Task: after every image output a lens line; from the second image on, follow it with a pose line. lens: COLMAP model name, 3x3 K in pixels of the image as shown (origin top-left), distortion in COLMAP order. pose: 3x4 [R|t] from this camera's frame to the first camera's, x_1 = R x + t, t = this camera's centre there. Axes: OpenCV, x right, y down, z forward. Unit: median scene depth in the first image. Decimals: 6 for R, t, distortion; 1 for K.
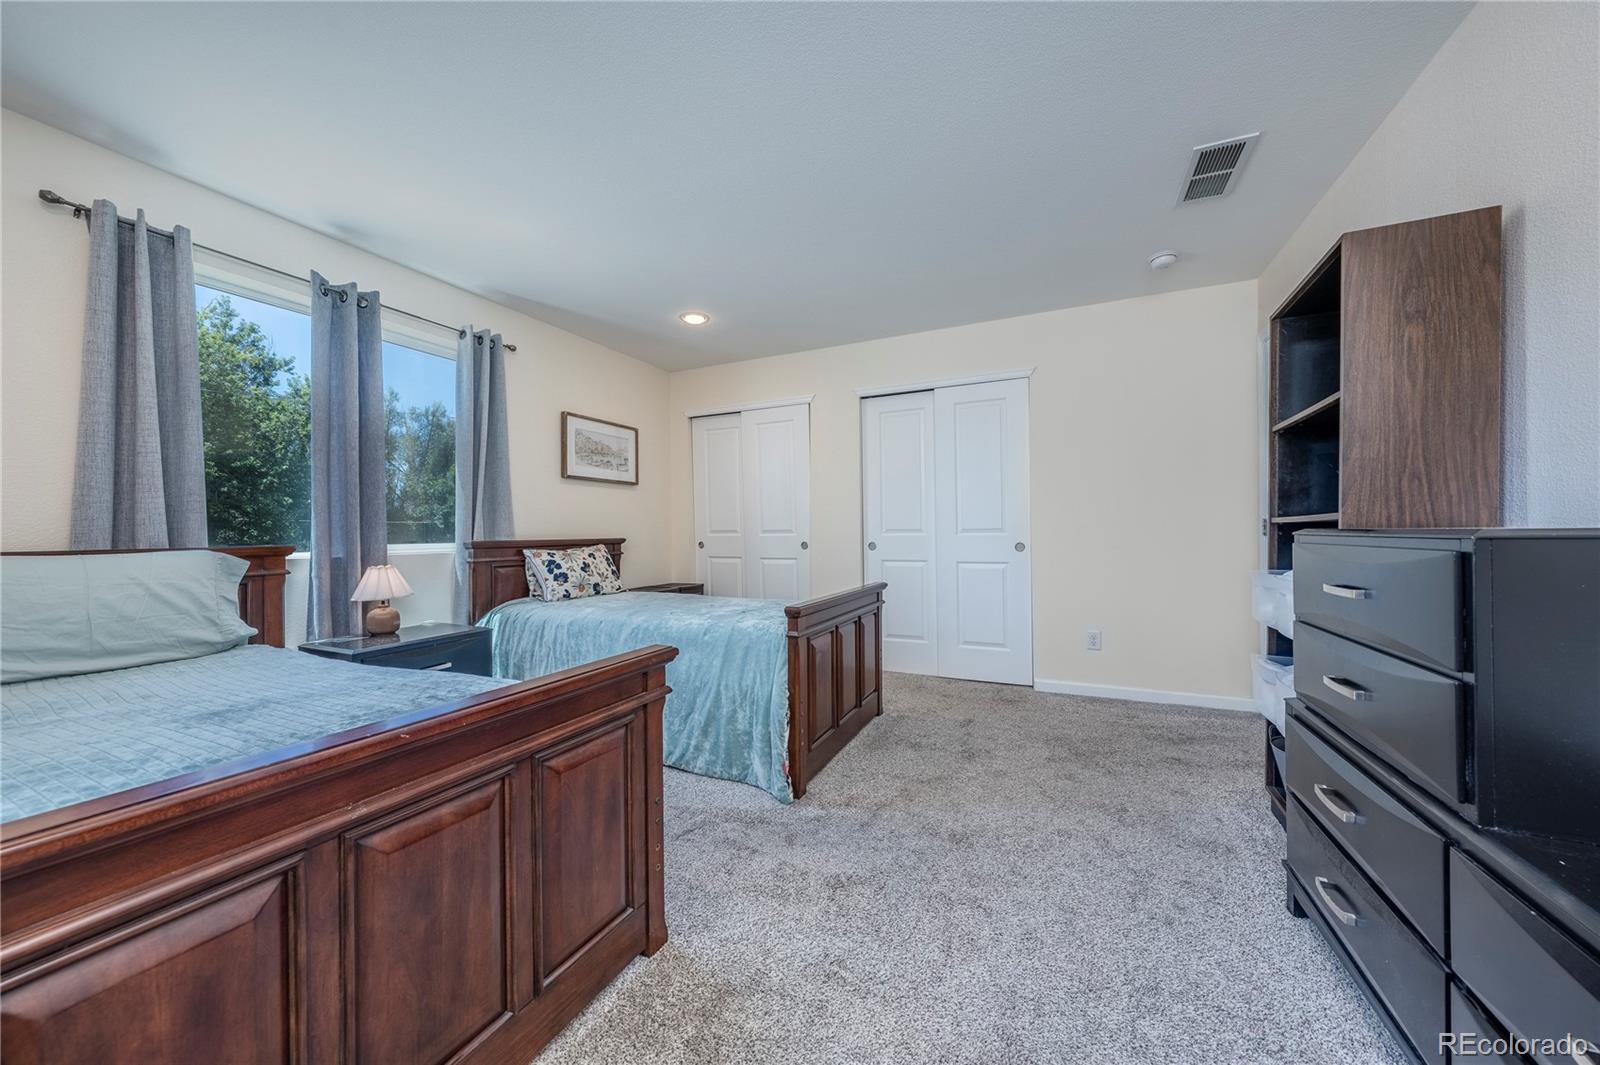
lens RADIAL K [[556.4, 0, 801.2], [0, 556.4, 535.4], [0, 0, 1]] dist [-0.001040, -0.000019]
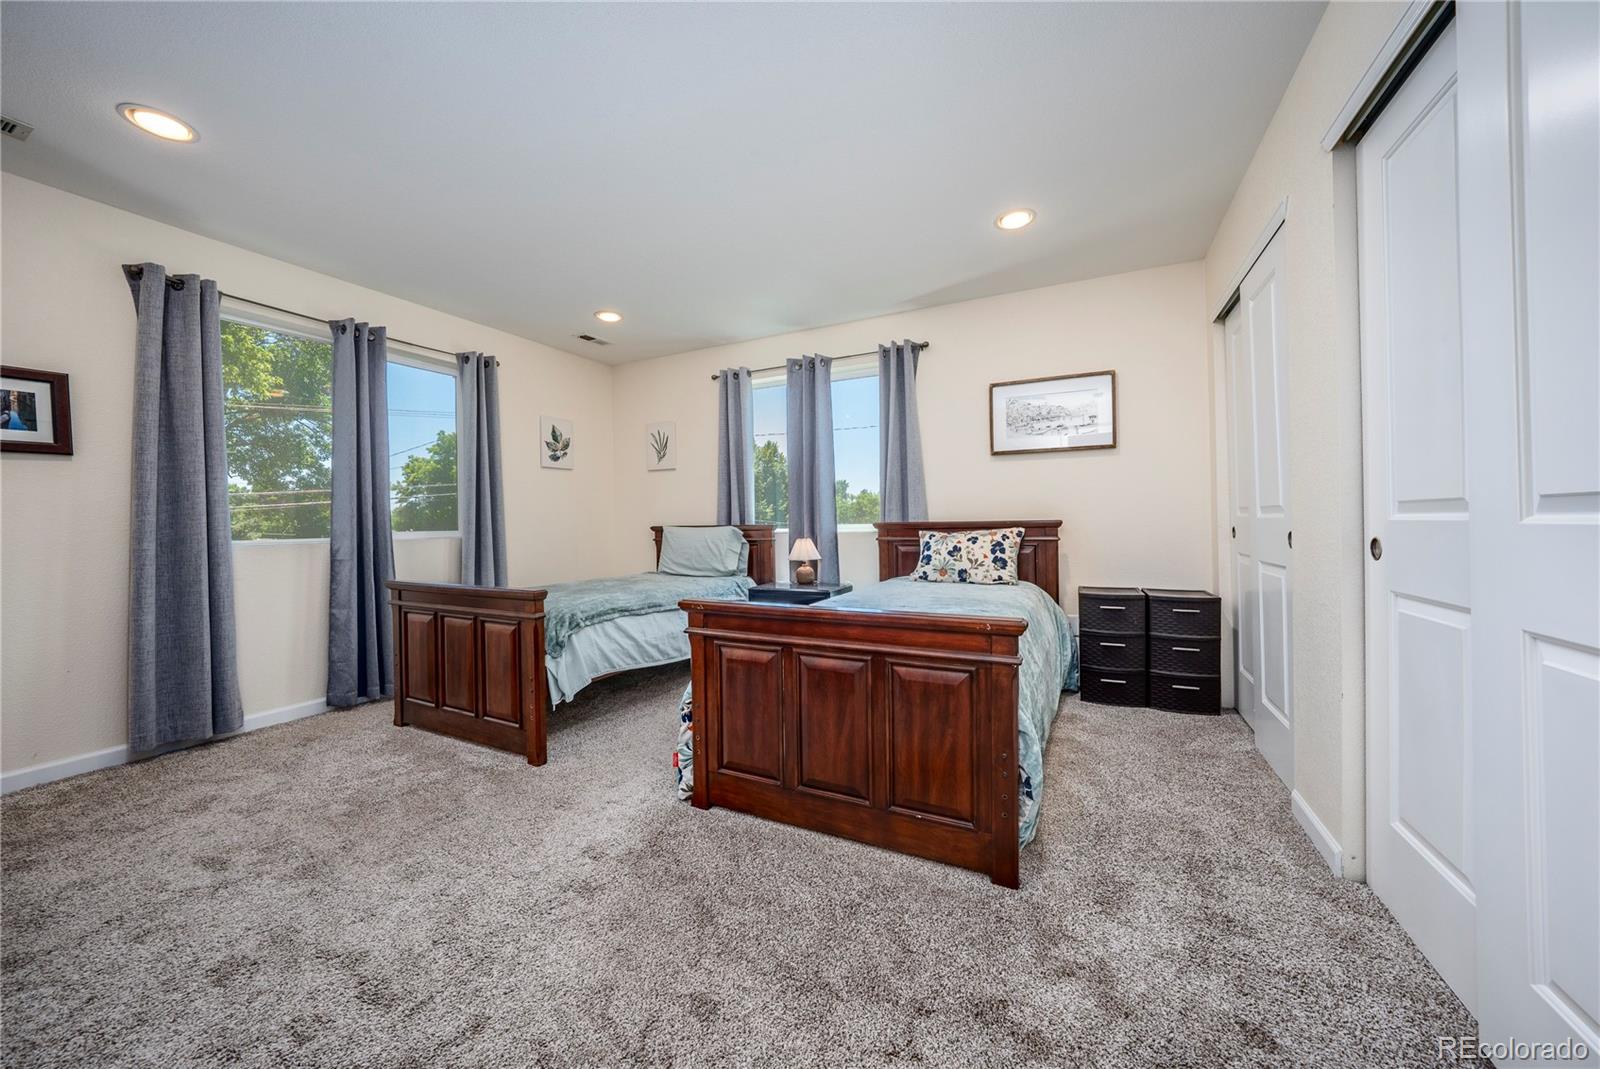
lens RADIAL K [[551.4, 0, 802.8], [0, 551.4, 531.1], [0, 0, 1]] dist [-0.001917, -0.000191]
pose [[-0.004624, 0.034384, -0.999398, 0.554726], [0.012401, 0.999334, 0.034324, -0.013218], [0.999912, -0.012235, -0.005047, 0.743444]]
